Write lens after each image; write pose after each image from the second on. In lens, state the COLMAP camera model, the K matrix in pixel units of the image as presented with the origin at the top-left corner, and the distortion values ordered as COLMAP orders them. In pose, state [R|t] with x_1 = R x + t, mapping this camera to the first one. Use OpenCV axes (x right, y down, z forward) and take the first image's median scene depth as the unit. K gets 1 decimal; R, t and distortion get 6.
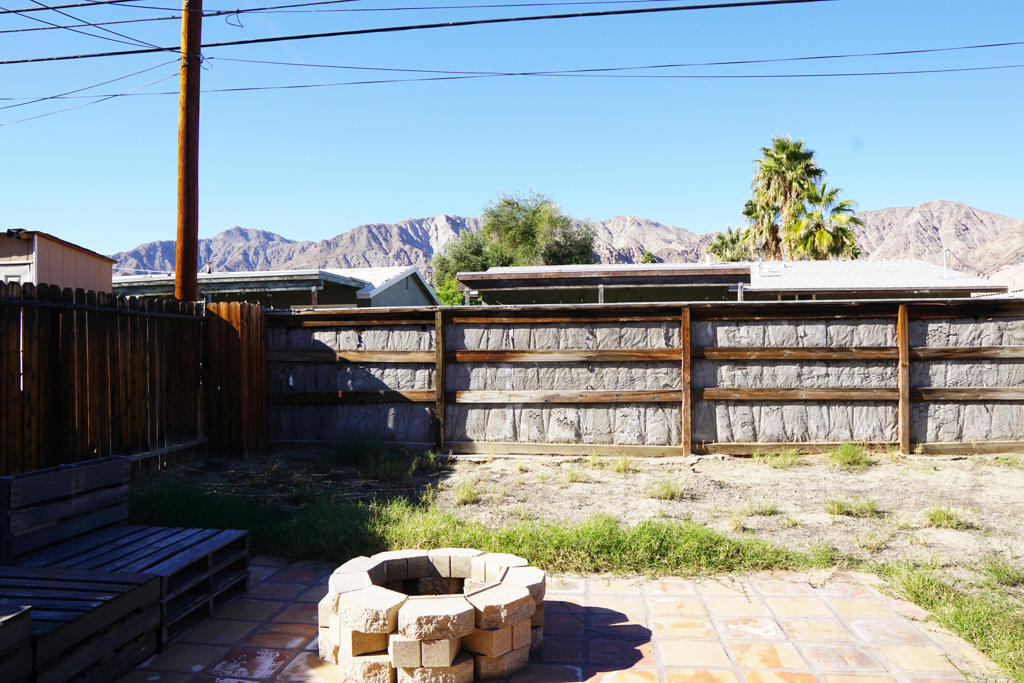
lens RADIAL K [[721.0, 0, 506.6], [0, 721.0, 343.0], [0, 0, 1]] dist [-0.110469, 0.072084]
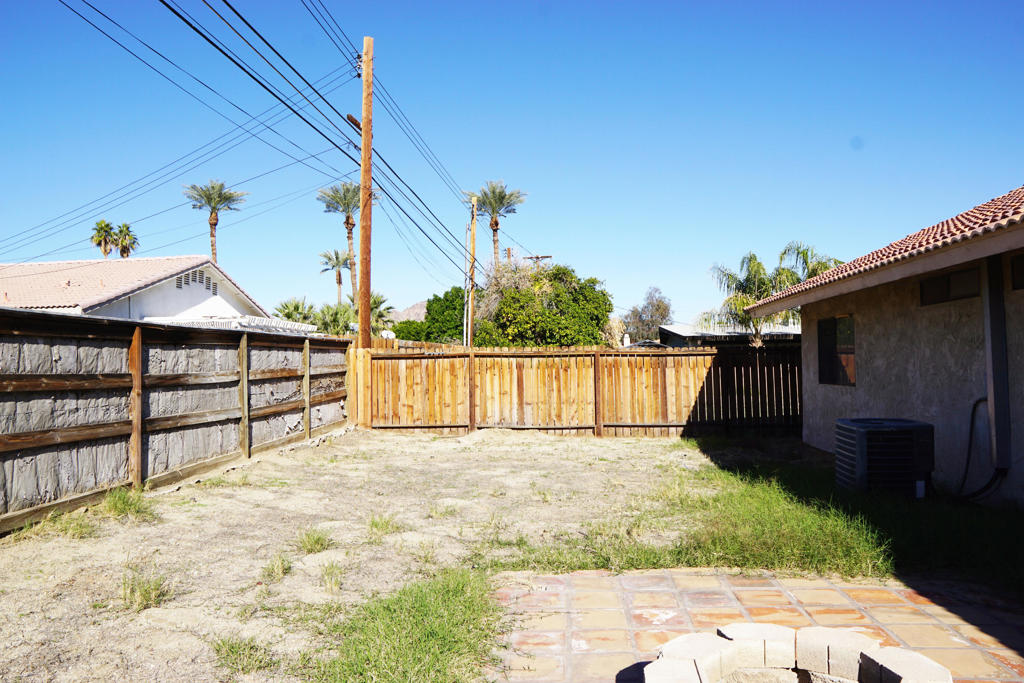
lens RADIAL K [[721.0, 0, 506.6], [0, 721.0, 343.0], [0, 0, 1]] dist [-0.110469, 0.072084]
pose [[-0.029569, 0.040975, 0.998723, -0.343470], [0.002839, 0.999159, -0.040909, 0.004449], [-0.999559, 0.001626, -0.029661, 0.547804]]
